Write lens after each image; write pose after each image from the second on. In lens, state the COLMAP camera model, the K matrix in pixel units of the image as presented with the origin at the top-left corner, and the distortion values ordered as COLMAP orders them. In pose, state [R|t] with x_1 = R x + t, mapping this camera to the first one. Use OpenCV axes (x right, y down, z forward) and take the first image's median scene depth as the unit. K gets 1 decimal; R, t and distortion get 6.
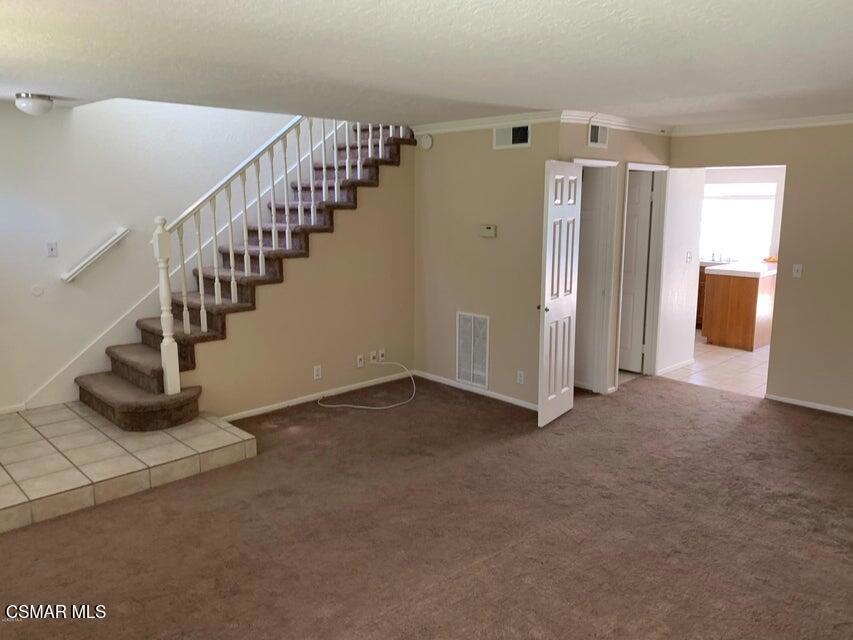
lens RADIAL K [[651.9, 0, 426.2], [0, 651.9, 316.7], [0, 0, 1]] dist [0.010258, 0.002169]
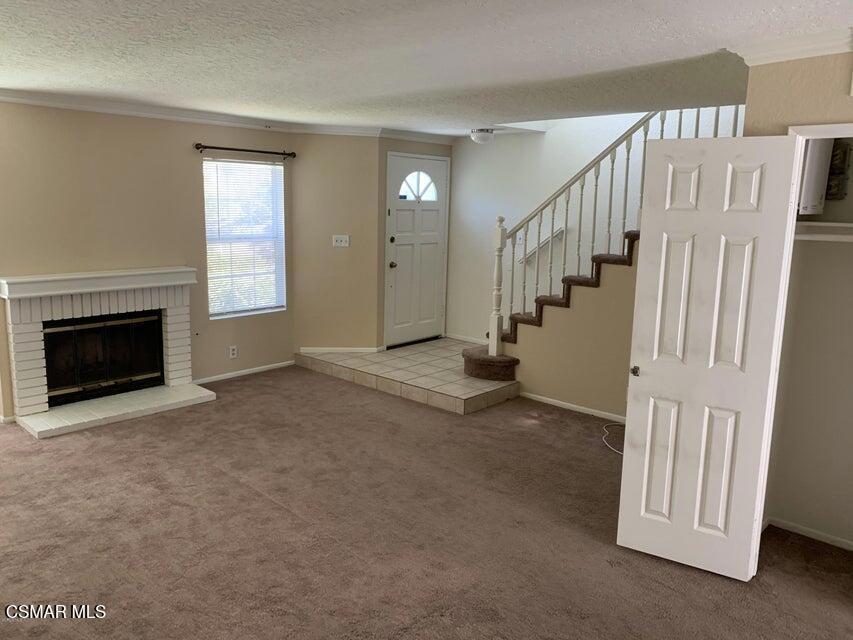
lens RADIAL K [[651.9, 0, 426.3], [0, 651.9, 321.2], [0, 0, 1]] dist [0.010258, 0.002169]
pose [[0.048427, 0.184284, -0.981679, 0.910489], [-0.193414, 0.965960, 0.171792, -0.150688], [0.979921, 0.181551, 0.082422, 0.836436]]
